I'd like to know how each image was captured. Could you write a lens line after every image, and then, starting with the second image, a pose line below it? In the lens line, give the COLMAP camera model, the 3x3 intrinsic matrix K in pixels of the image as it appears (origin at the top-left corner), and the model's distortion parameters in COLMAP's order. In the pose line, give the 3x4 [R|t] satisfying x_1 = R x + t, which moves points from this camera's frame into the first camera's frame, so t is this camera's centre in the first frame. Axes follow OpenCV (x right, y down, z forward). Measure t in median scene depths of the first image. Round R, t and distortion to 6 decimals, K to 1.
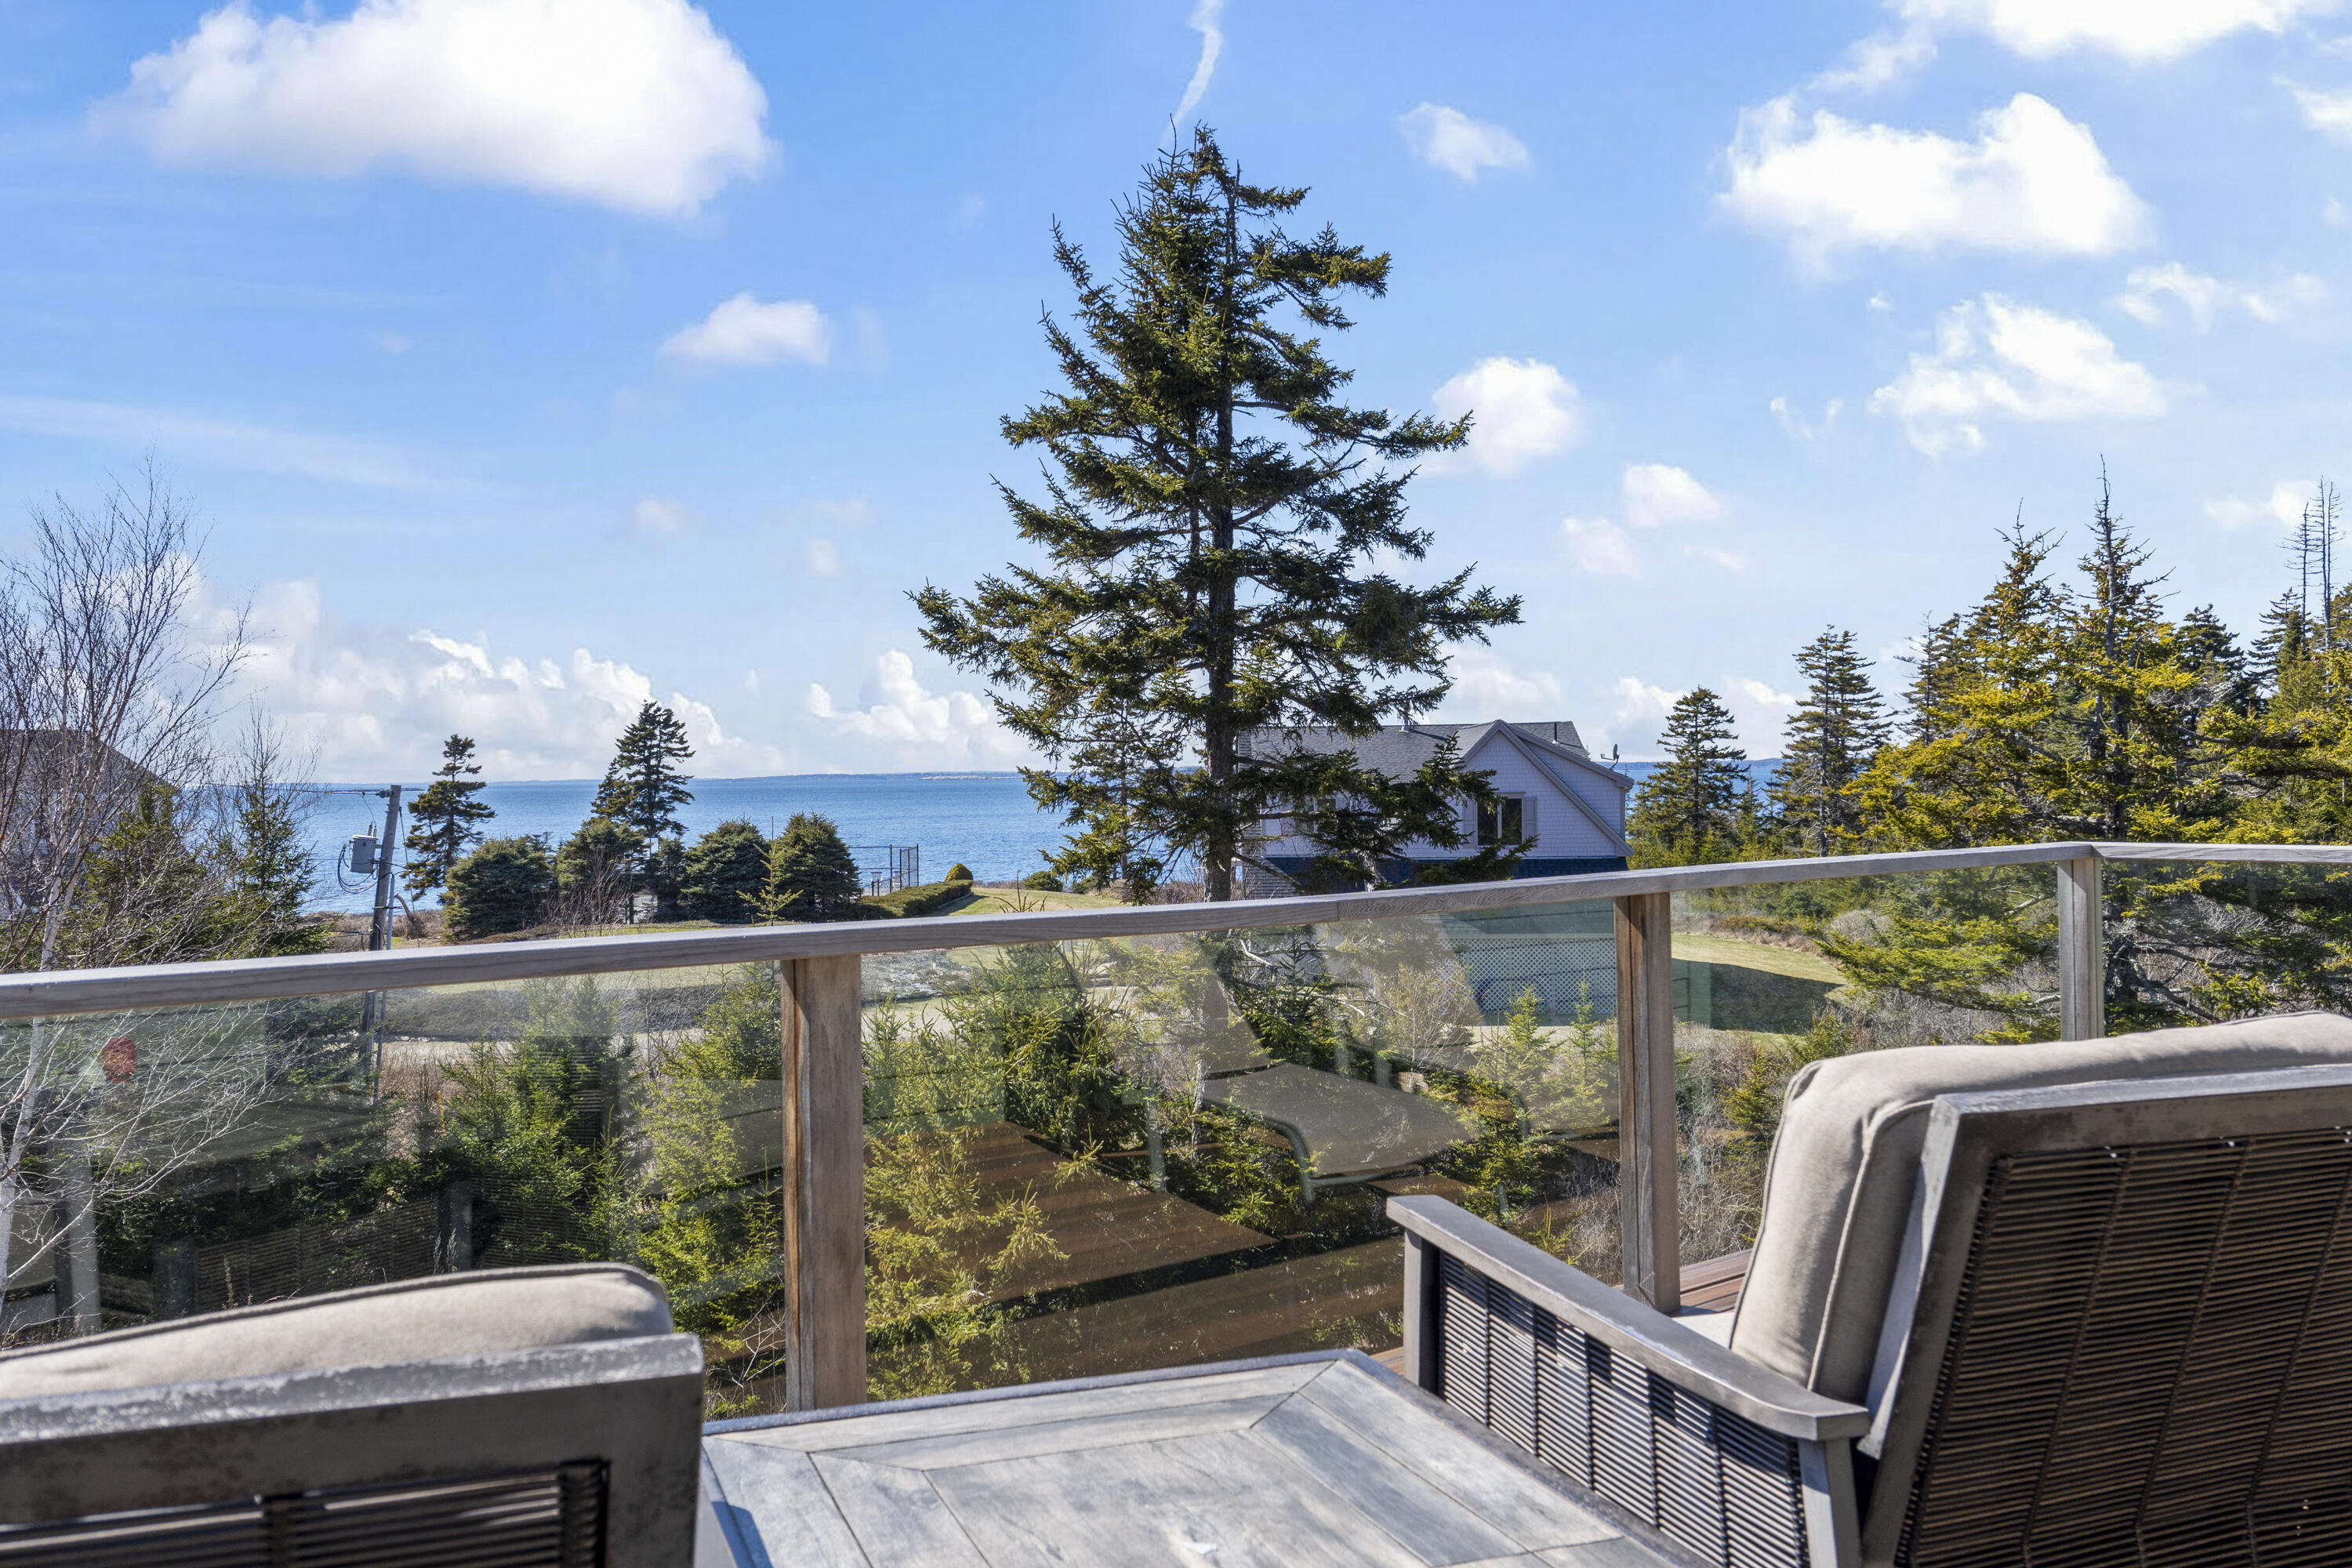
lens RADIAL K [[2031.1, 0, 1191.9], [0, 2031.1, 787.7], [0, 0, 1]] dist [-0.008047, 0.004885]
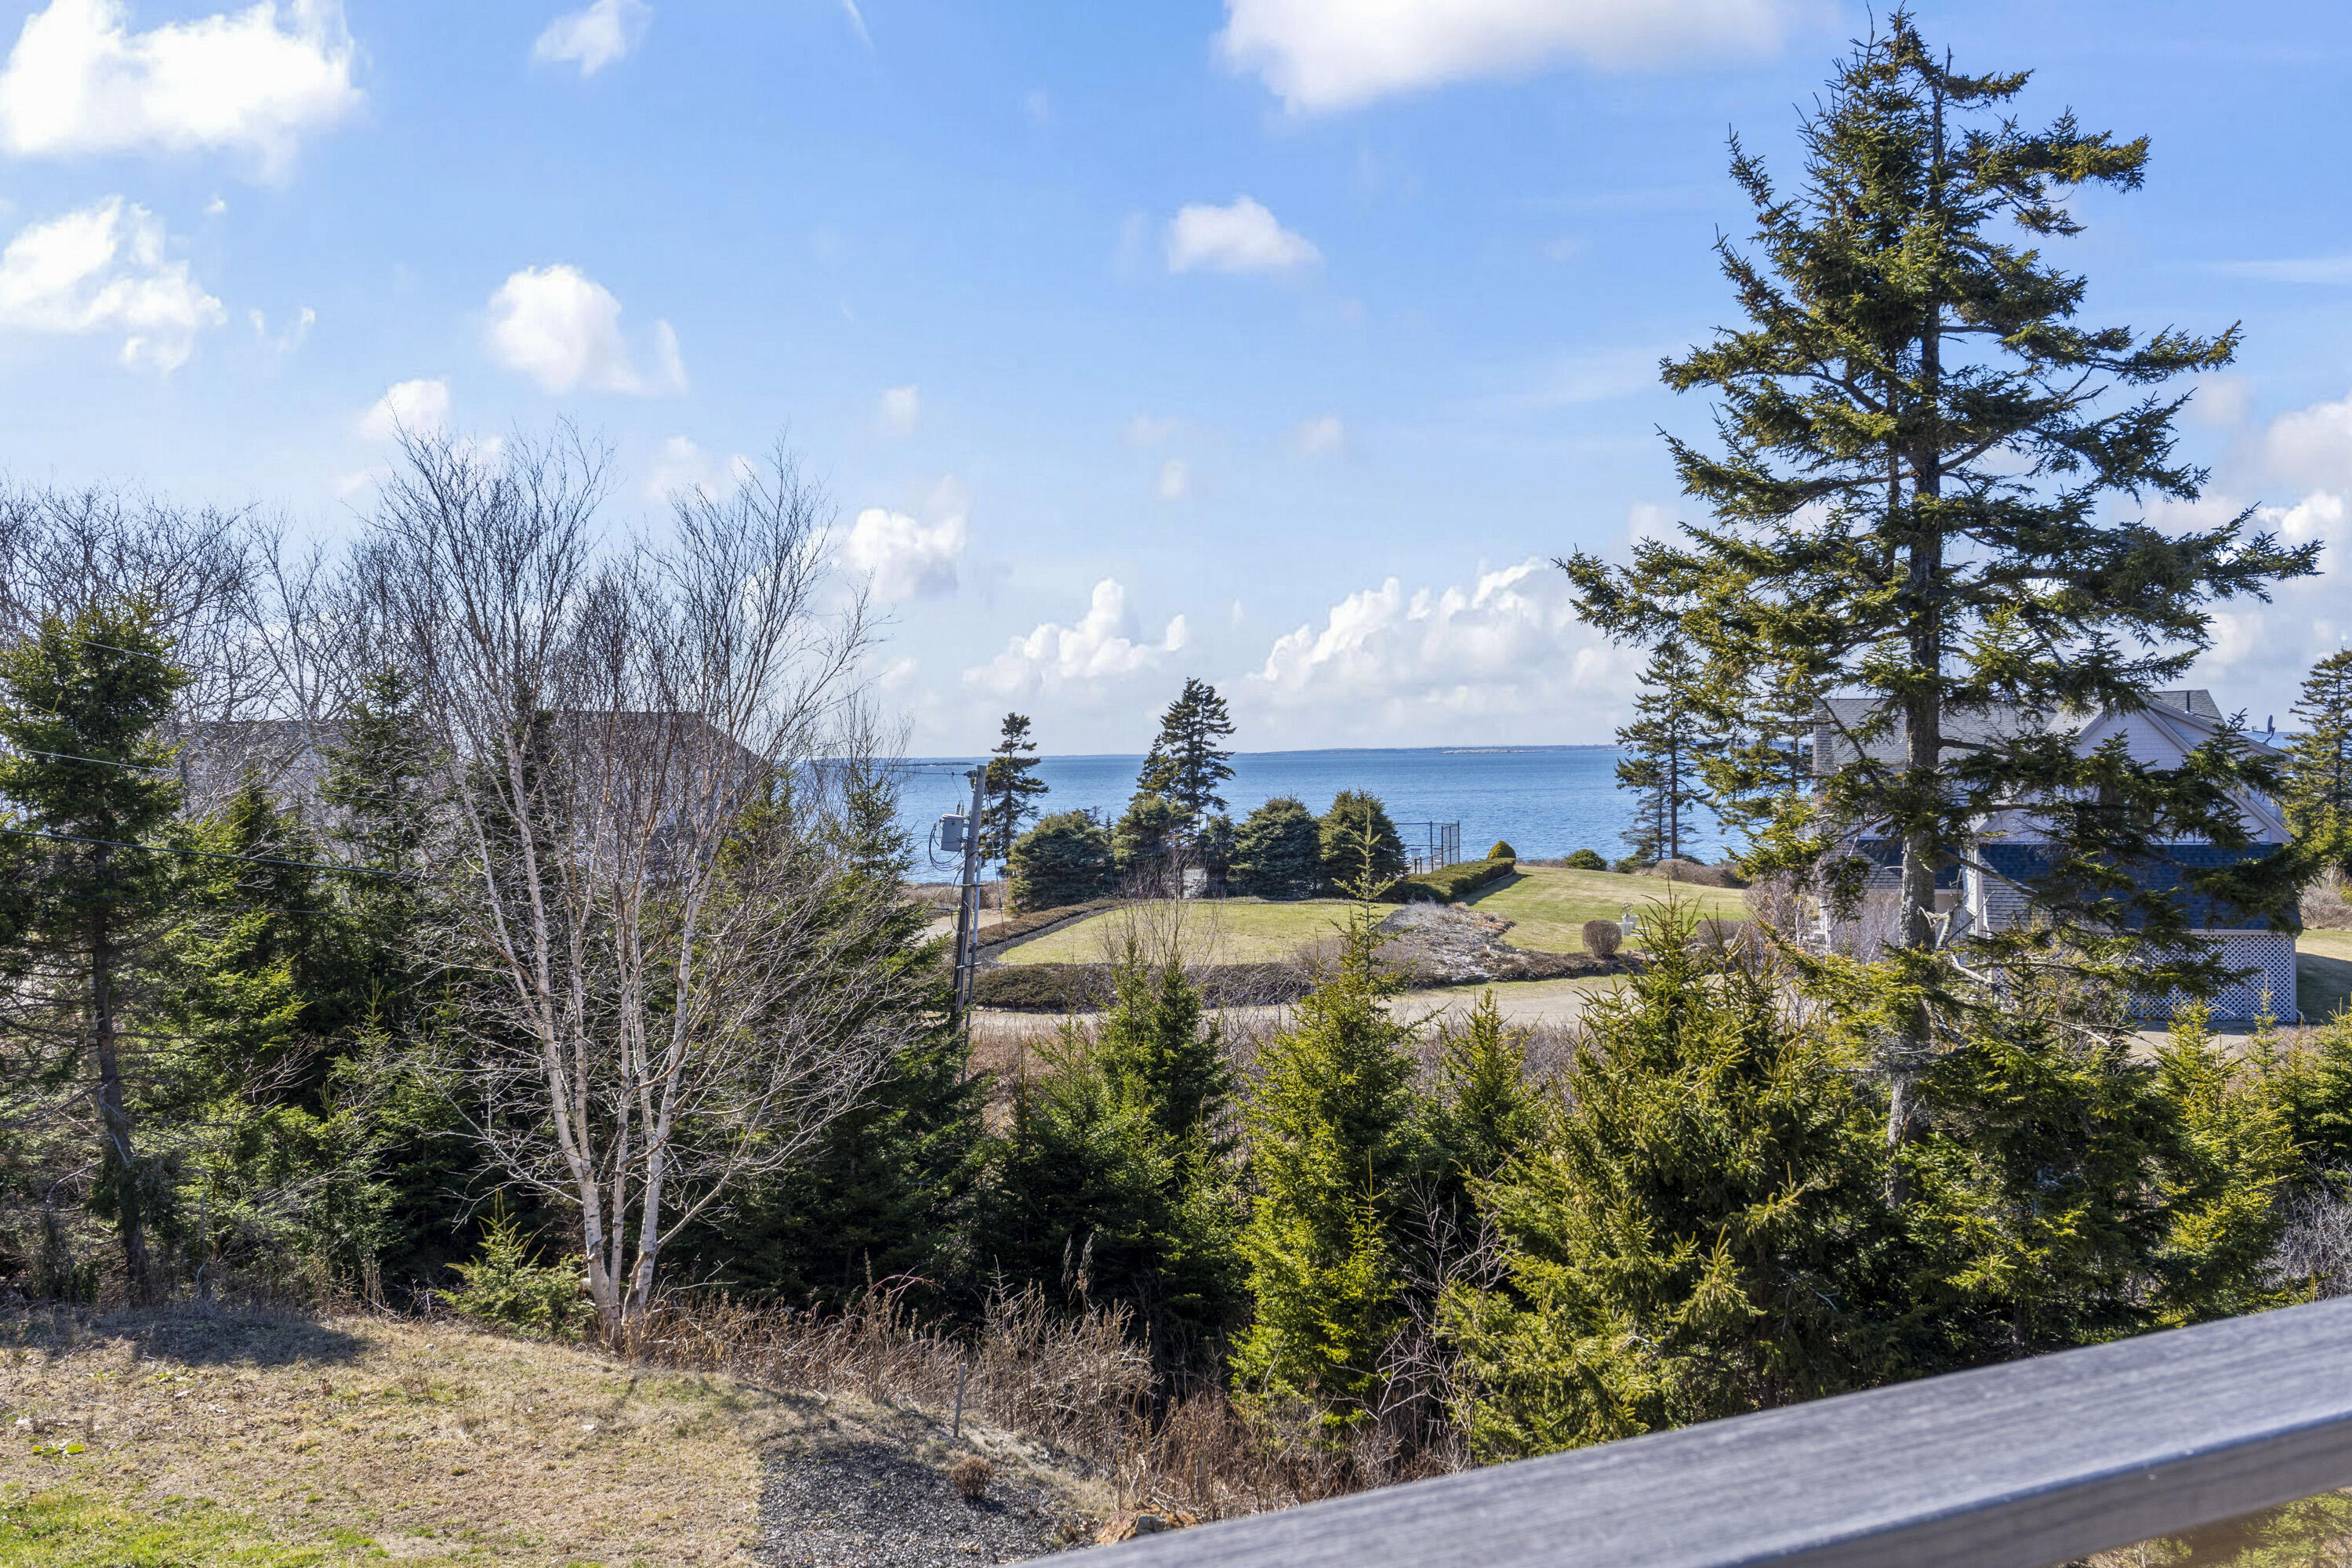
lens RADIAL K [[2031.1, 0, 1161.1], [0, 2031.1, 790.4], [0, 0, 1]] dist [-0.008047, 0.004885]
pose [[0.963799, 0.002017, -0.266624, -0.065561], [0.001788, 0.999900, 0.014028, -0.005938], [0.266625, -0.013997, 0.963699, 0.076351]]
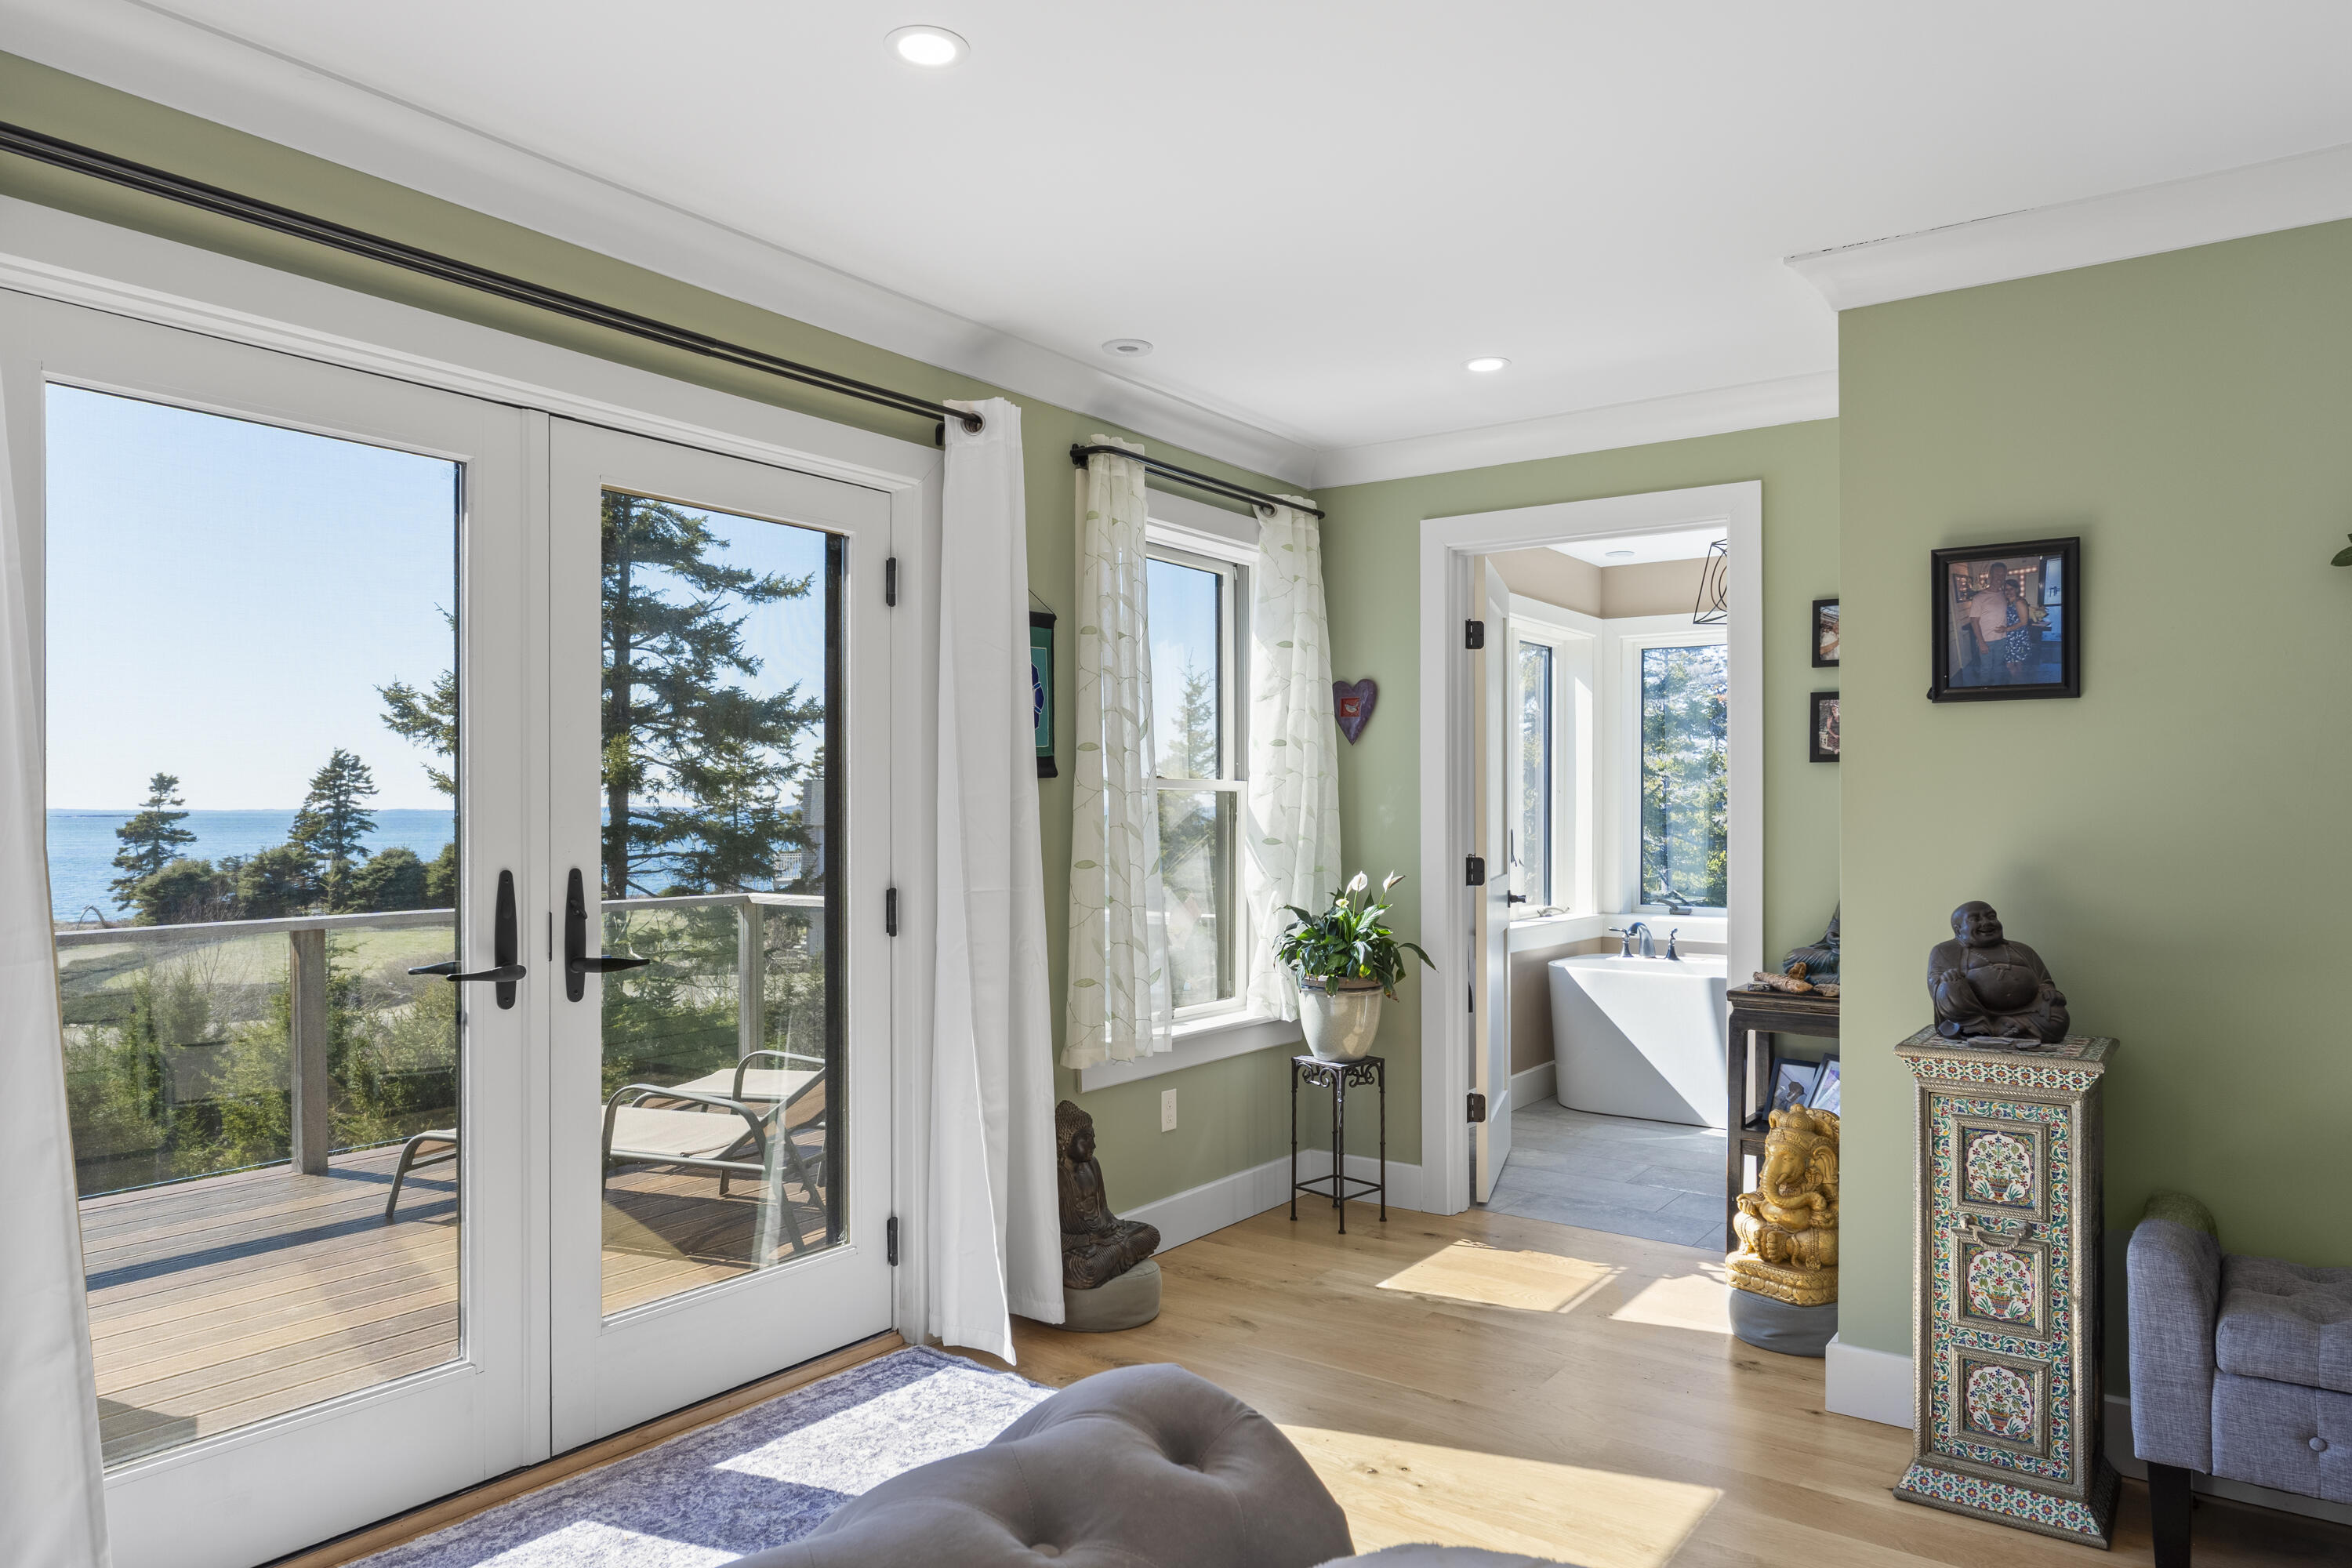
lens RADIAL K [[1499.0, 0, 1210.7], [0, 1499.0, 822.1], [0, 0, 1]] dist [-0.007975, 0.004547]
pose [[0.969052, 0.011141, 0.246605, 0.148285], [-0.010868, 0.999938, -0.002465, -0.009635], [-0.246617, -0.000291, 0.969113, -0.096175]]
